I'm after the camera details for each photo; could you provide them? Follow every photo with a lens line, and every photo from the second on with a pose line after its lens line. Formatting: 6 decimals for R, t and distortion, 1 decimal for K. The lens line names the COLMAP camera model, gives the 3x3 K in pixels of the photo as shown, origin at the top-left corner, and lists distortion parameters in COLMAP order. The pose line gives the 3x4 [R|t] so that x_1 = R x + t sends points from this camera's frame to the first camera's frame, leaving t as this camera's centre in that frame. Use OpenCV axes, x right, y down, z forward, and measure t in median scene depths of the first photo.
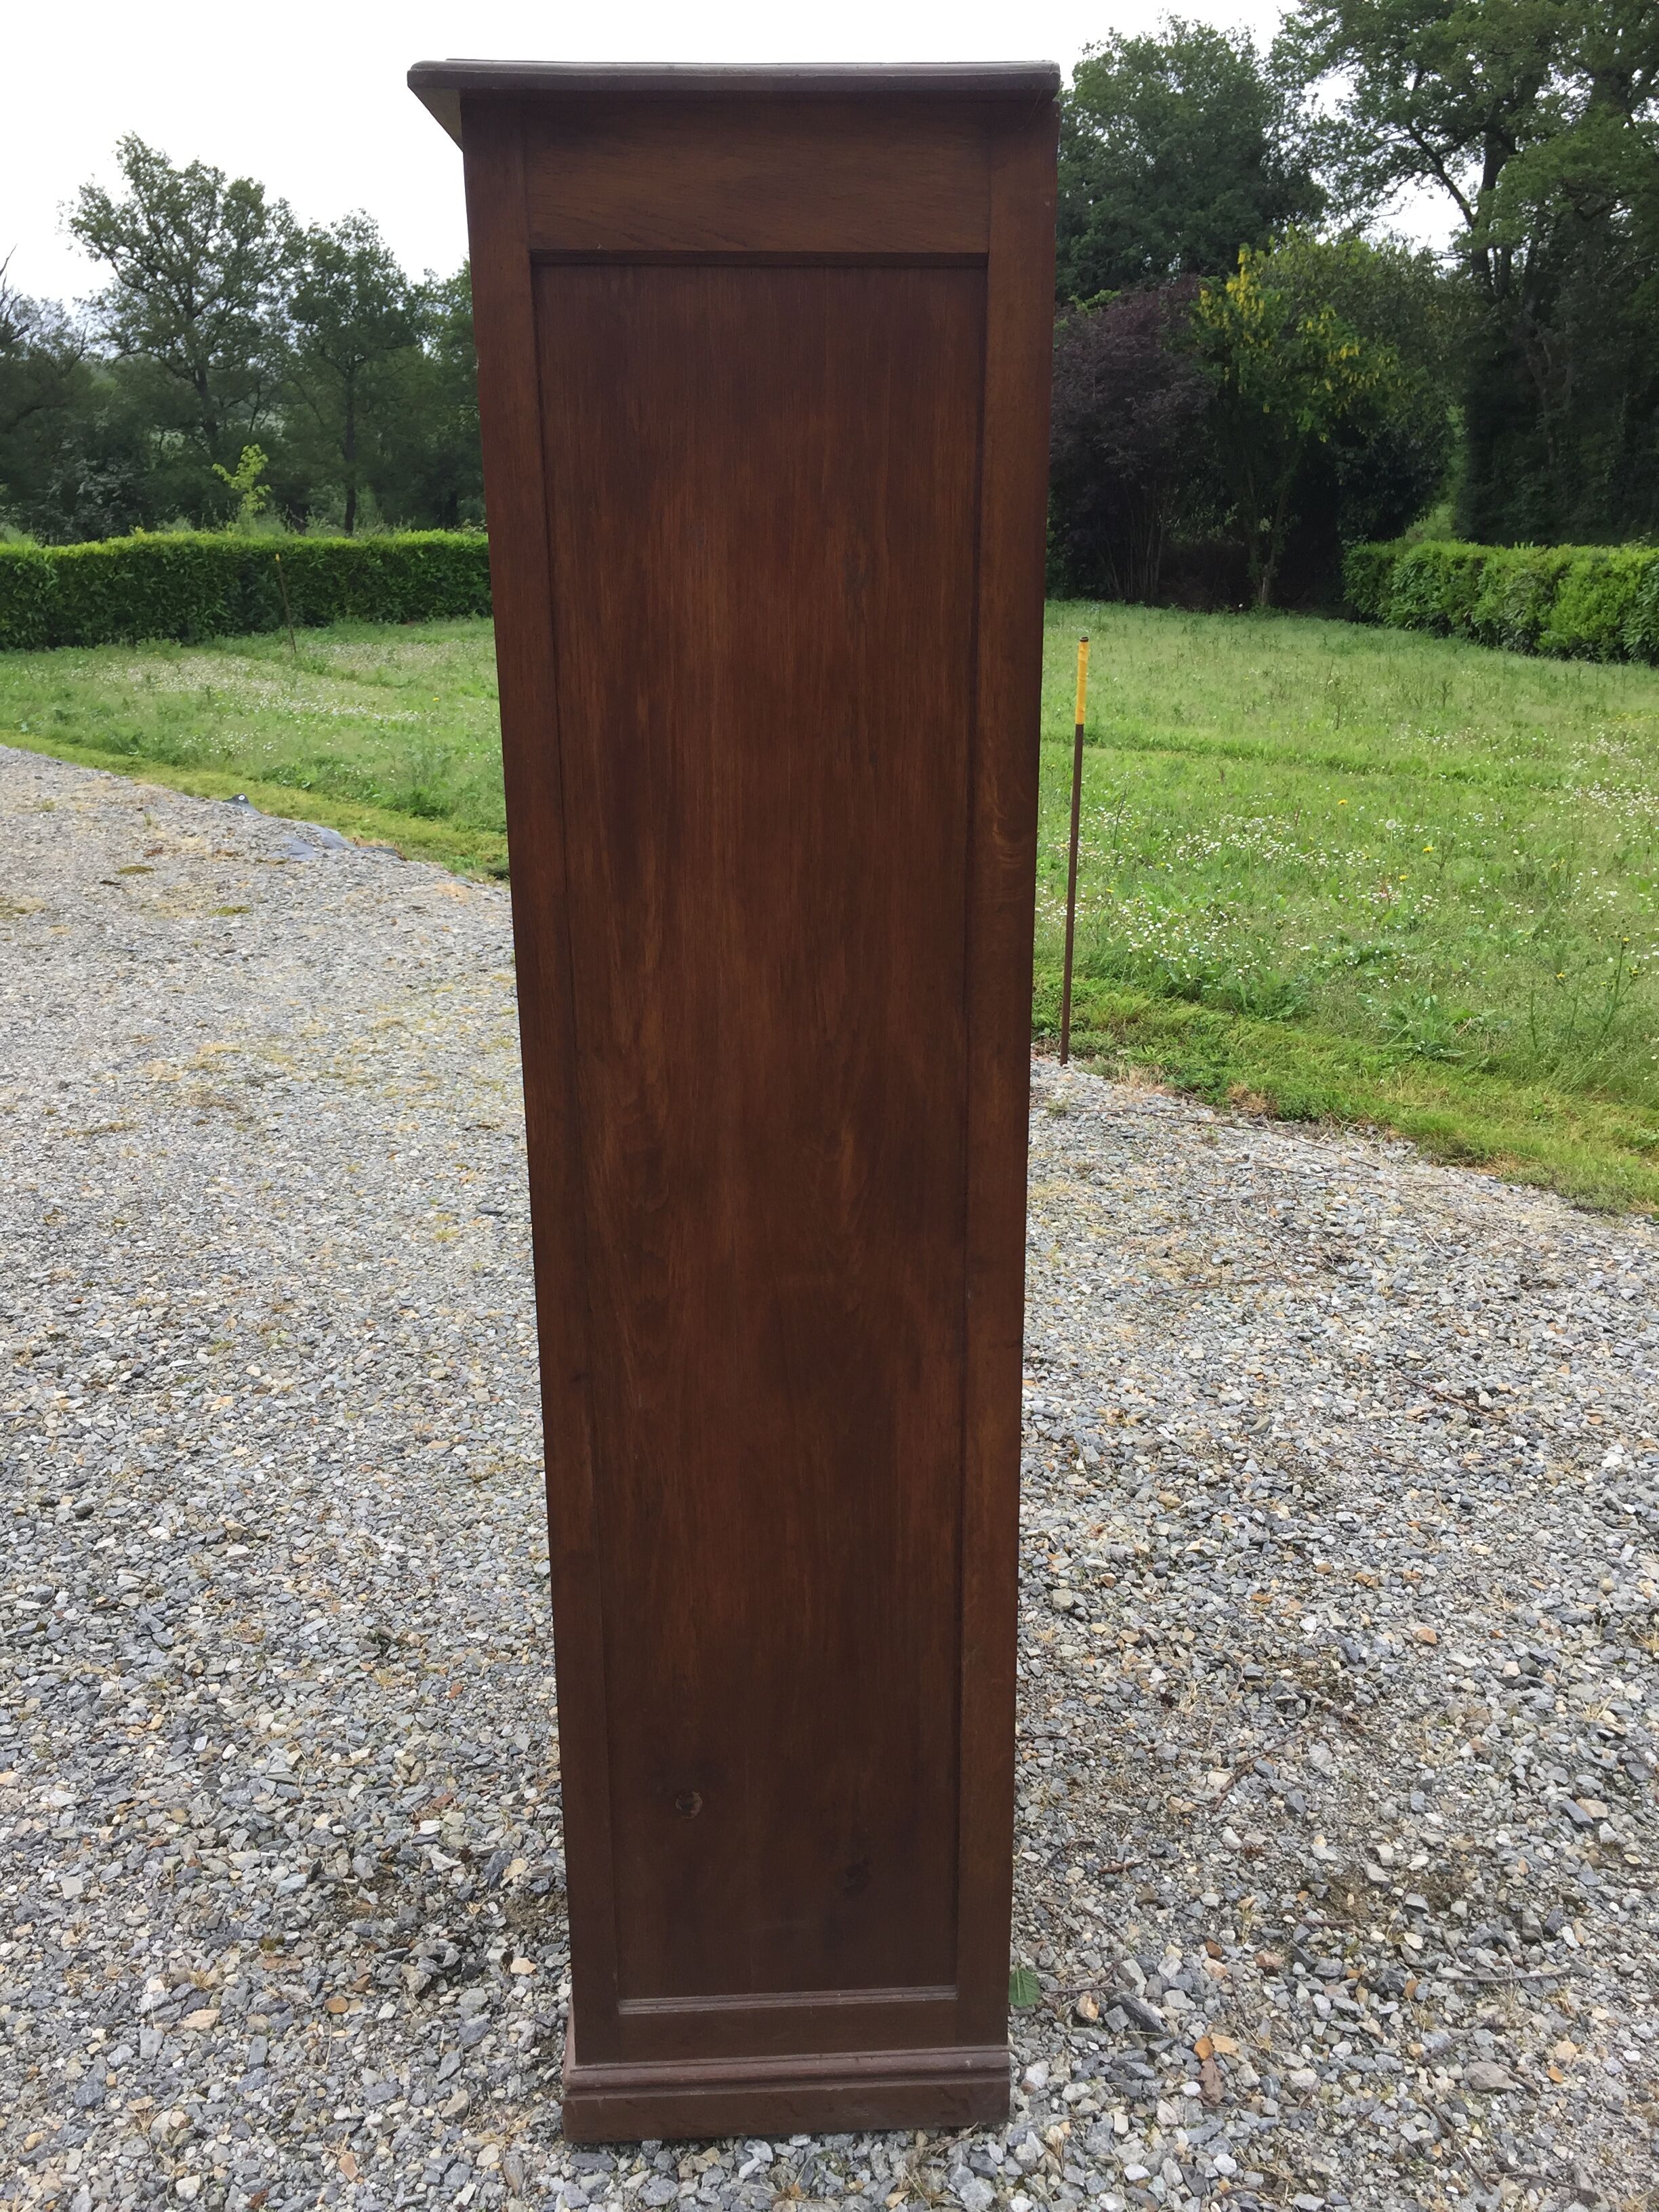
lens RADIAL K [[1870.5, 0, 829.5], [0, 1870.5, 1106.0], [0, 0, 1]] dist [0.083251, -0.105406]
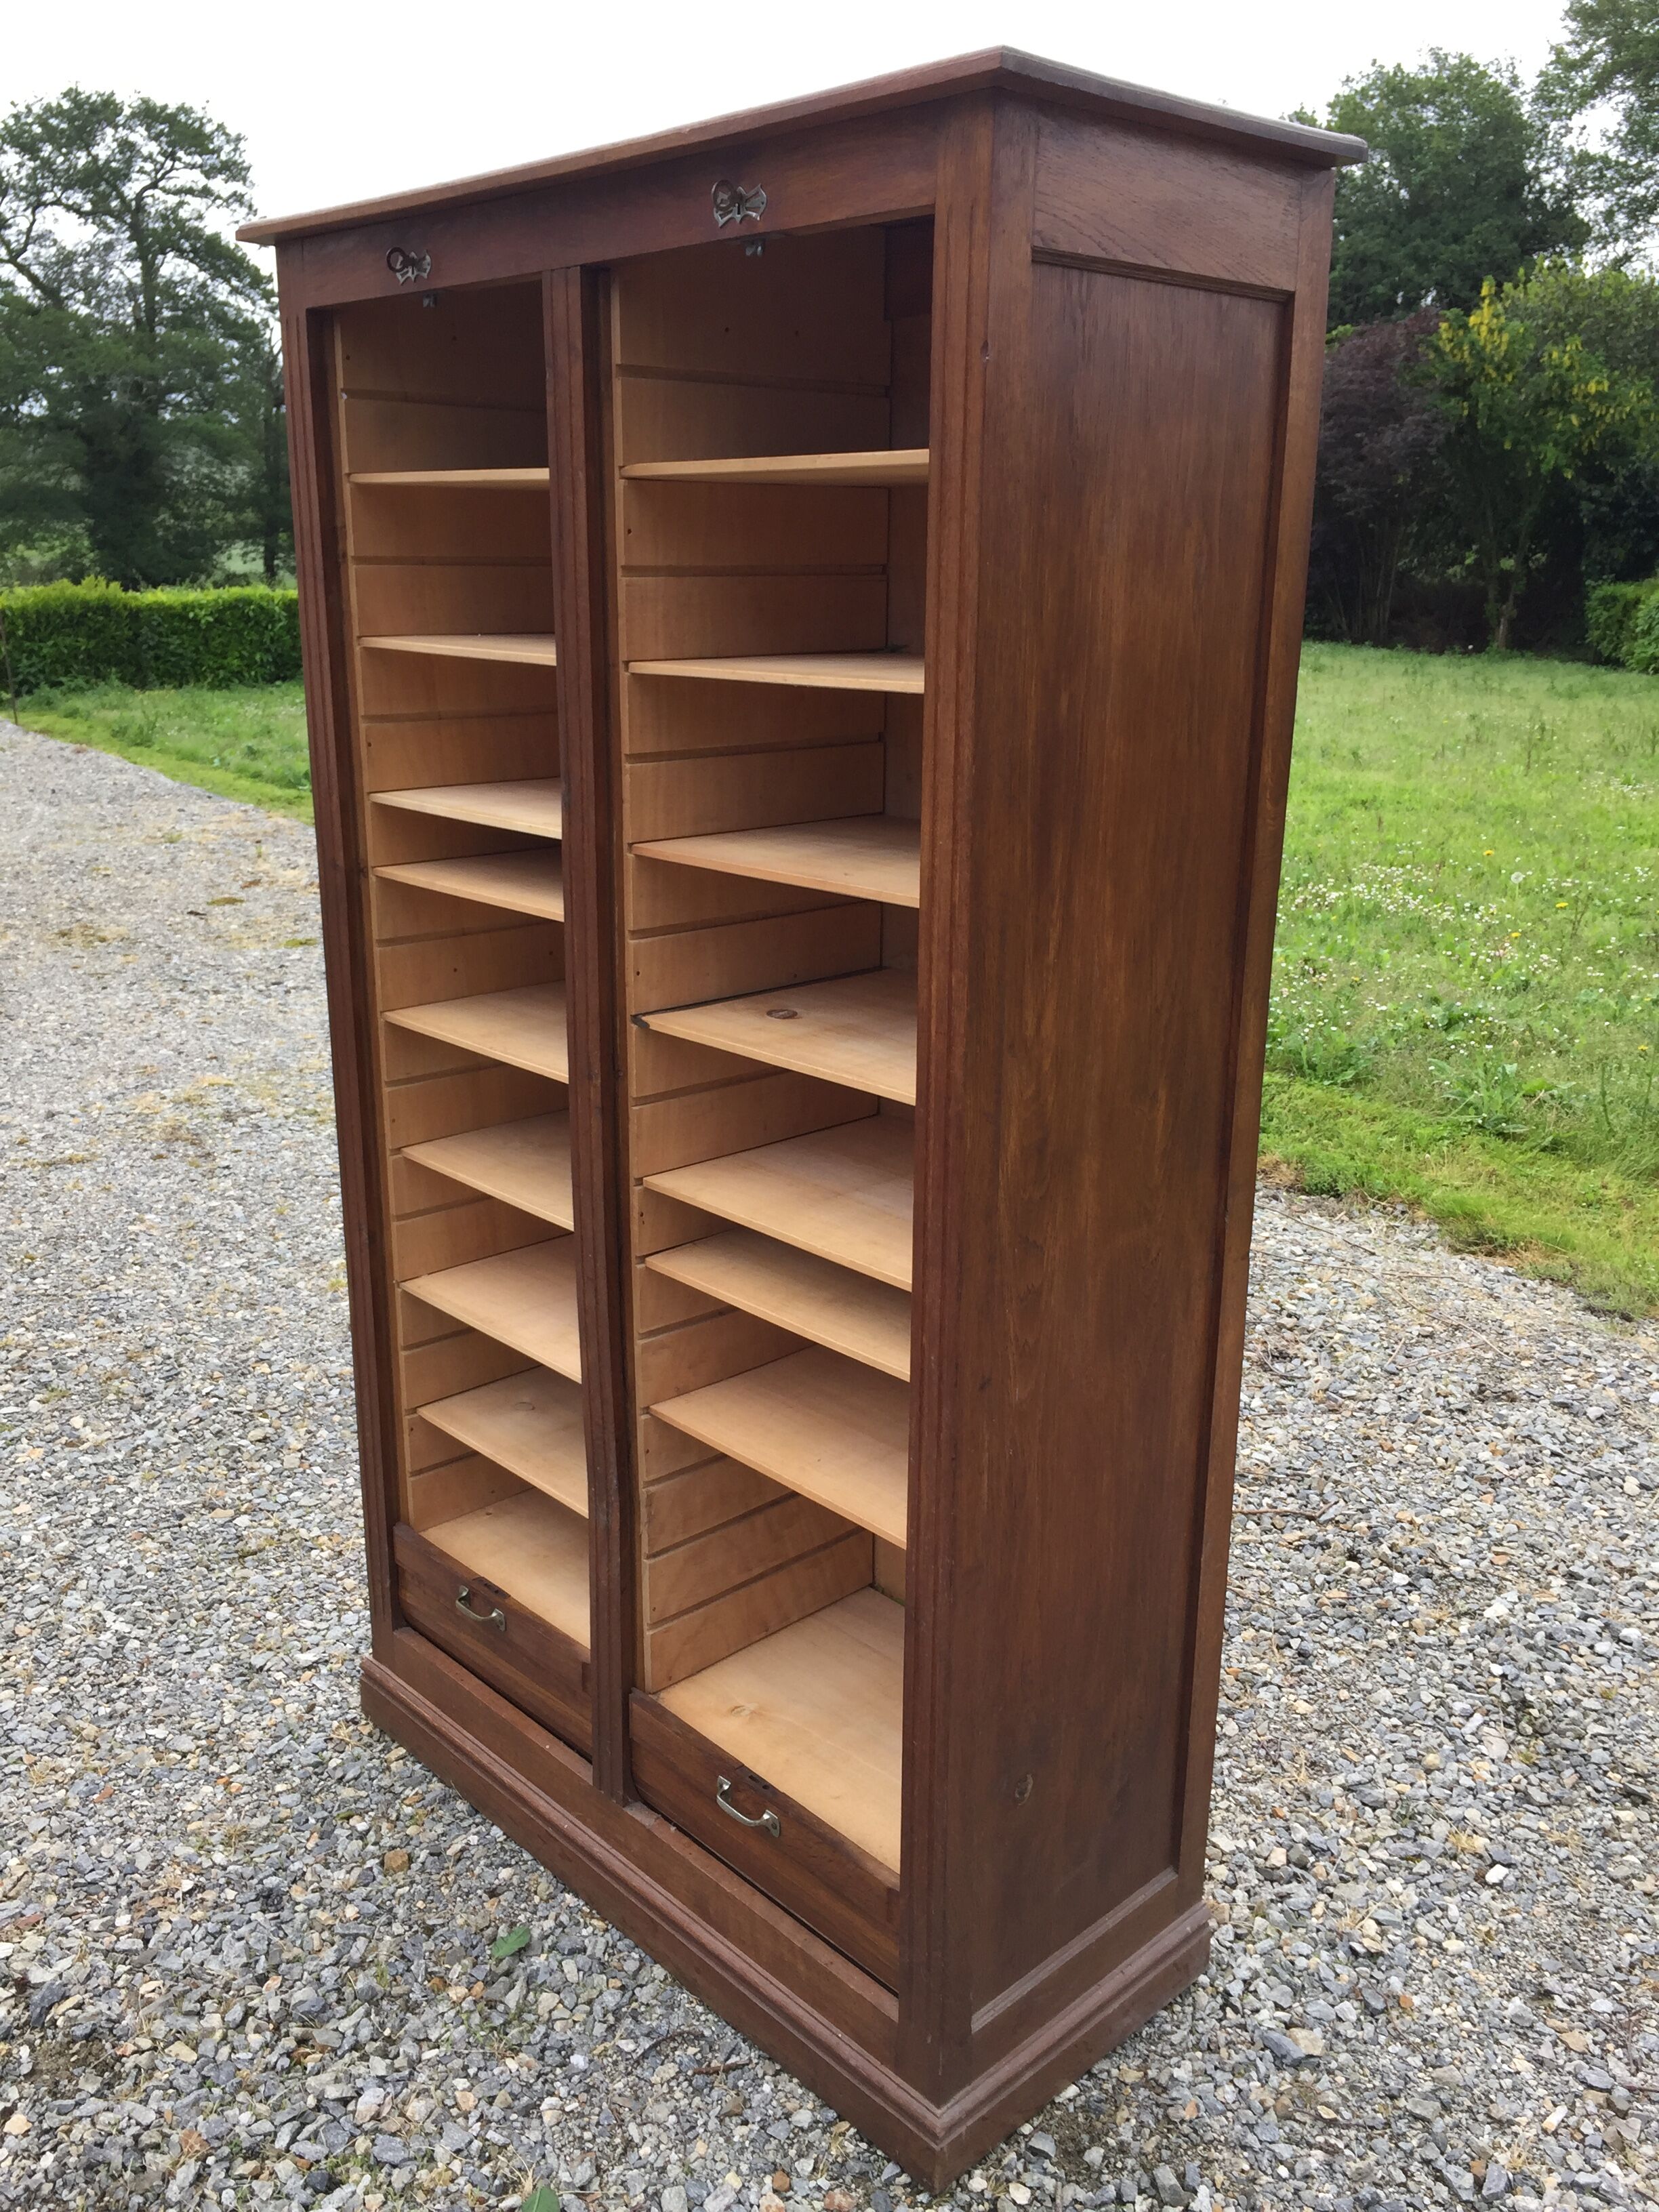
lens RADIAL K [[1867.3, 0, 826.8], [0, 1867.3, 1098.6], [0, 0, 1]] dist [0.102371, -0.133948]
pose [[0.991905, 0.032457, -0.122763, 0.149840], [-0.035489, 0.999115, -0.022592, -0.013194], [0.121921, 0.026766, 0.992179, 0.063580]]
